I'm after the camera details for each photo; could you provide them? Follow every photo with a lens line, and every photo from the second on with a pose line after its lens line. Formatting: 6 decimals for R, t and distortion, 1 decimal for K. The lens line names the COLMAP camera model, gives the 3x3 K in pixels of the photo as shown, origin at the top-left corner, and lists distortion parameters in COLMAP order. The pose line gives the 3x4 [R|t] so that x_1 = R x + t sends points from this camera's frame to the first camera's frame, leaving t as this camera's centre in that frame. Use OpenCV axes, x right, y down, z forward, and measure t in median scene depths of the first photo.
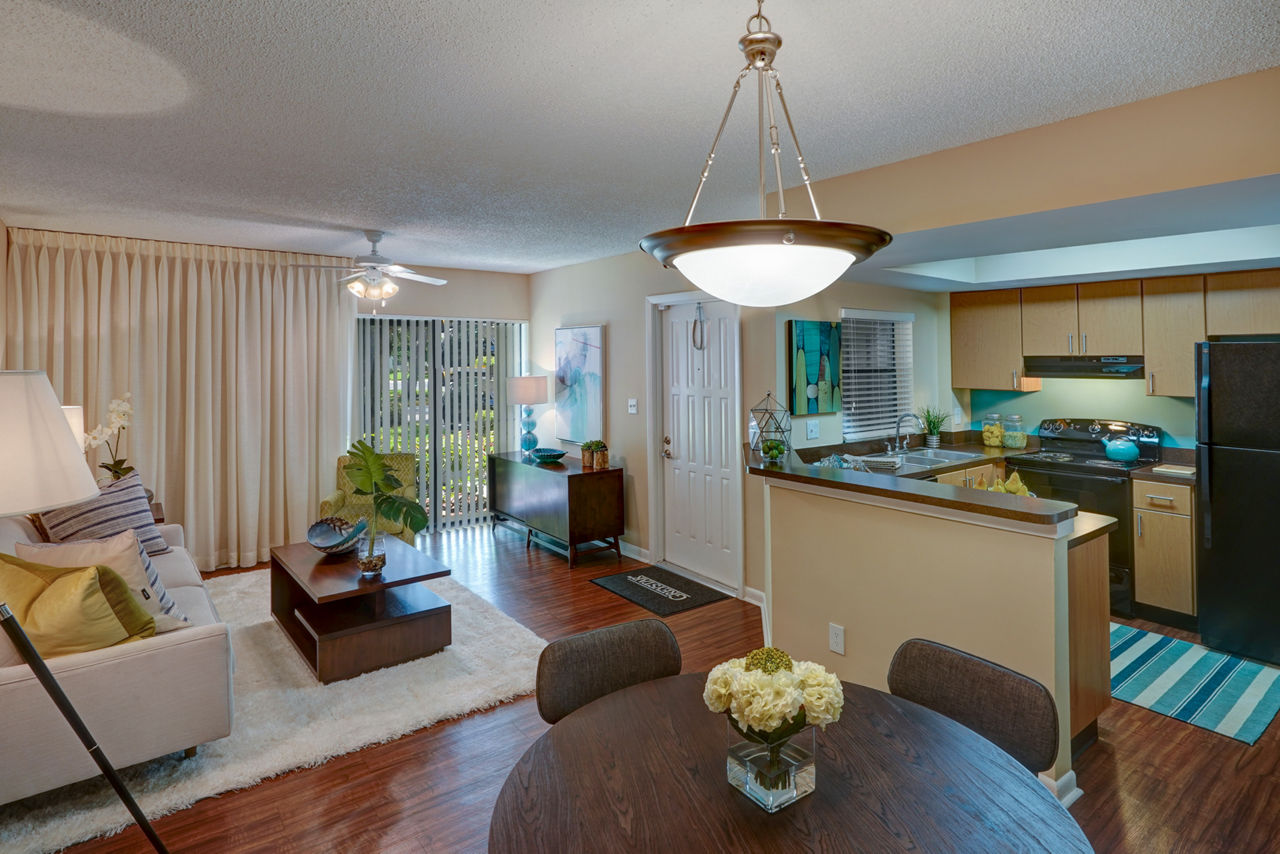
lens RADIAL K [[705.3, 0, 644.8], [0, 705.3, 350.2], [0, 0, 1]] dist [0.003851, 0.001013]
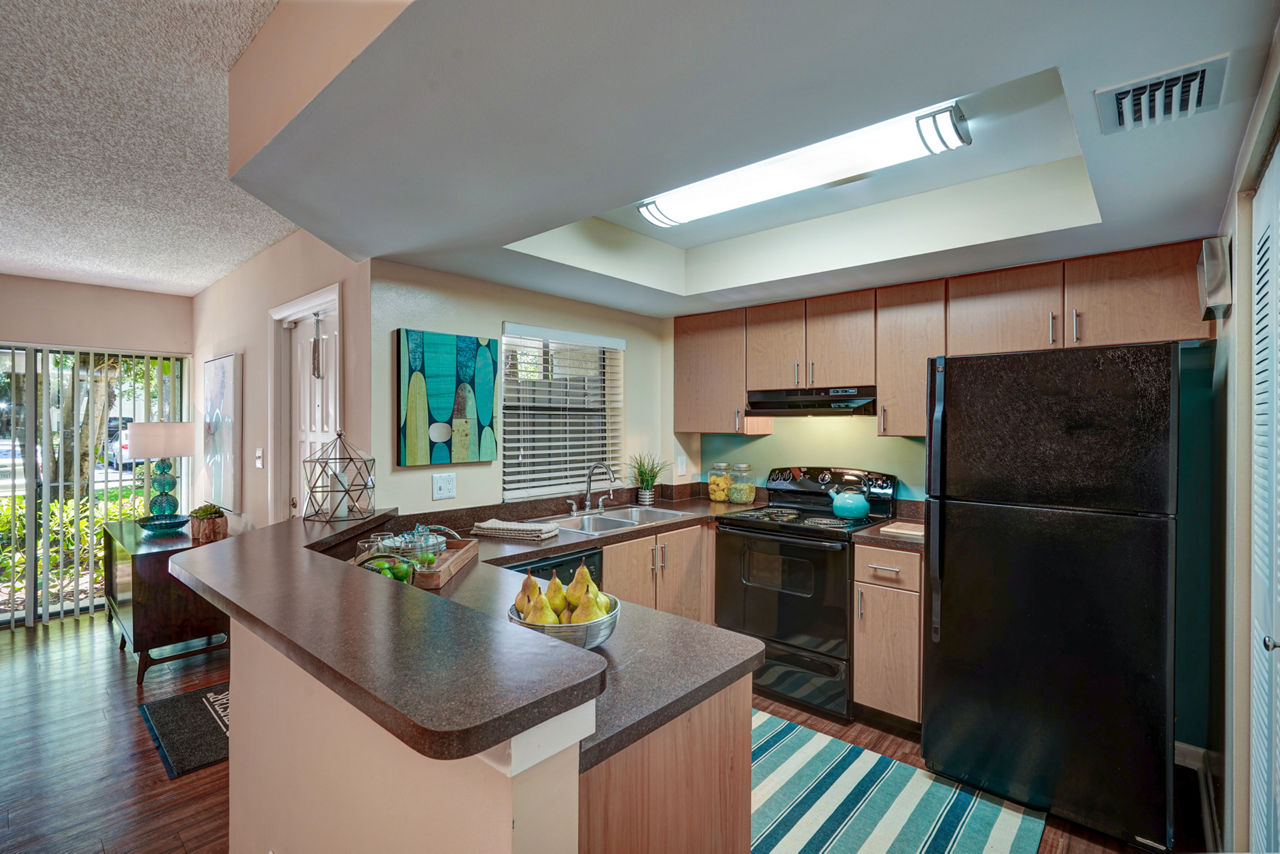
lens RADIAL K [[575.7, 0, 636.3], [0, 575.7, 441.3], [0, 0, 1]] dist [-0.001824, -0.007788]
pose [[0.989001, -0.006634, 0.147763, 0.336517], [0.000708, 0.999194, 0.040123, 0.042935], [-0.147910, -0.039577, 0.988209, 0.390932]]
